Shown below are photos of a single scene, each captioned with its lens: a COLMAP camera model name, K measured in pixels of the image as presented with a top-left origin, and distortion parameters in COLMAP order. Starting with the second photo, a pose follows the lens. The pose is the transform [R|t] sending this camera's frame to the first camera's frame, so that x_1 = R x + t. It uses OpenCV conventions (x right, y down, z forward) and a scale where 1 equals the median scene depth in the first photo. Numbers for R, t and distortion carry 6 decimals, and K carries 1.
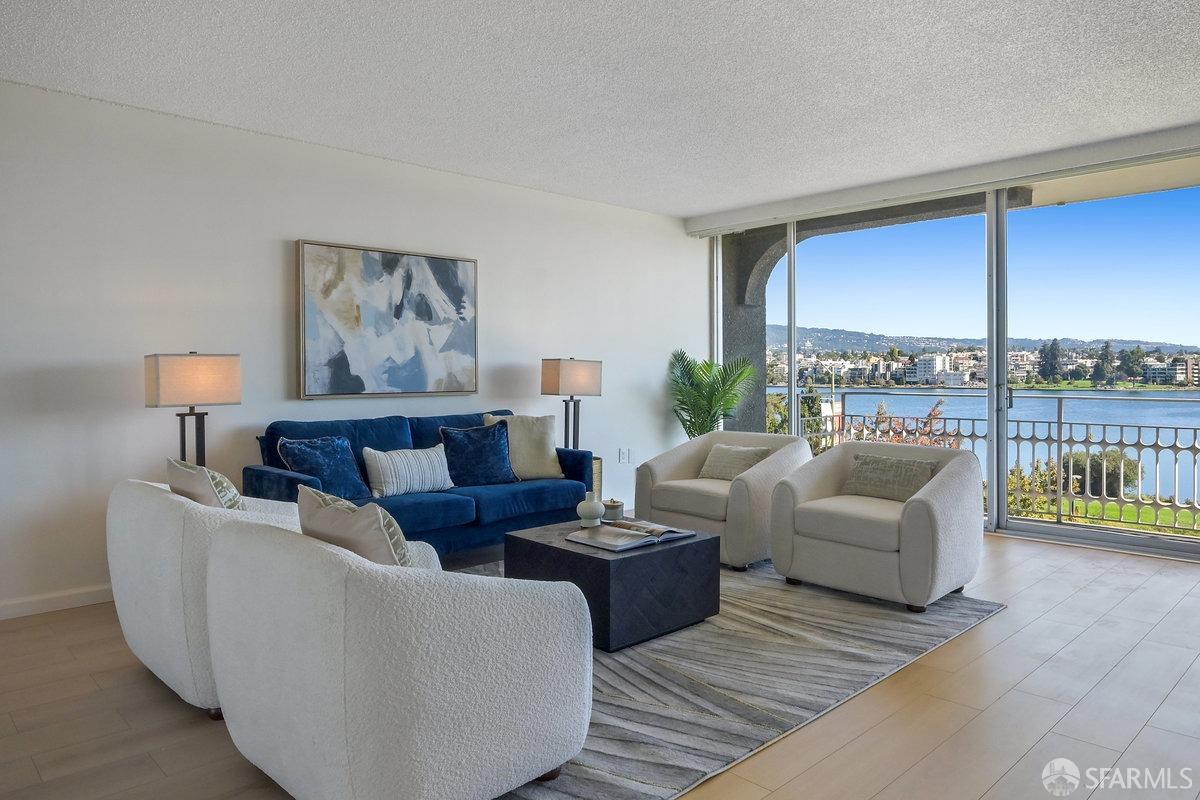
lens RADIAL K [[781.6, 0, 600.8], [0, 781.6, 372.0], [0, 0, 1]] dist [-0.003725, -0.000809]
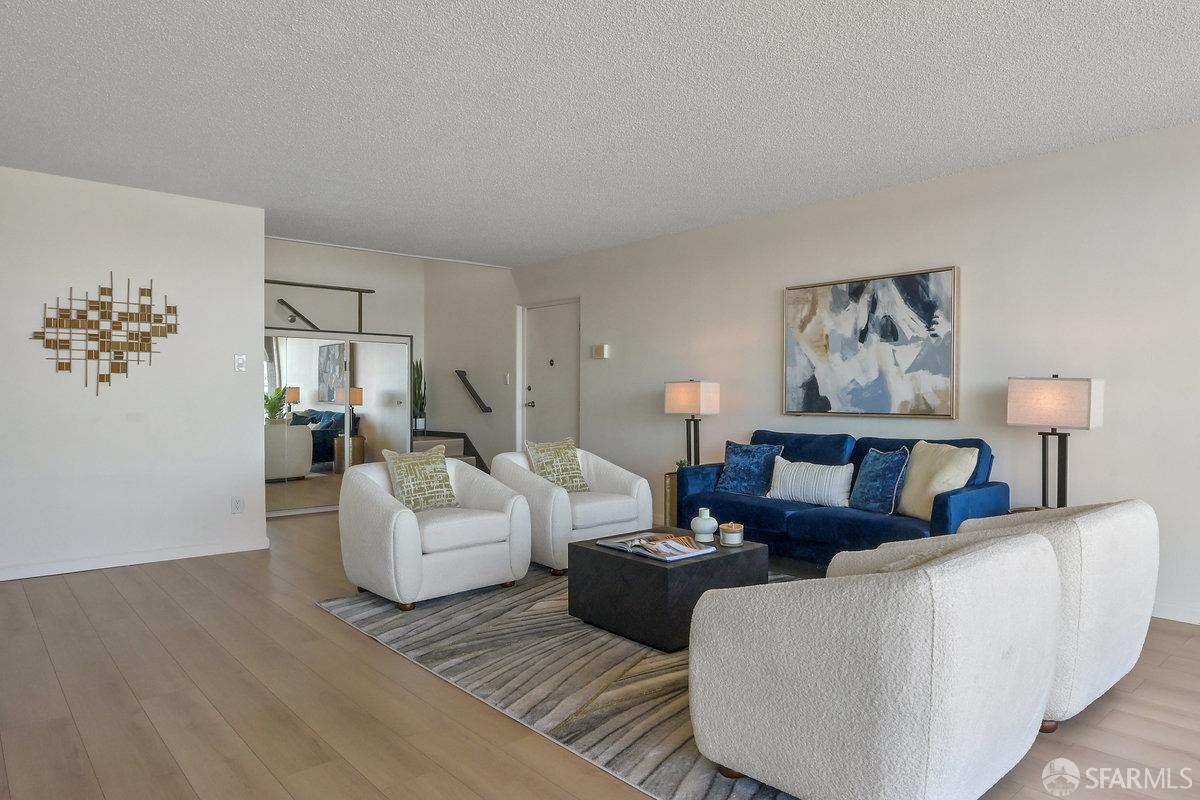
lens RADIAL K [[742.9, 0, 600.0], [0, 742.9, 400.0], [0, 0, 1]] dist [-0.017292, 0.002204]
pose [[-0.046009, 0.012327, -0.998865, 0.757121], [-0.002588, 0.999919, 0.012459, -0.002681], [0.998938, 0.003159, -0.045973, 0.695388]]
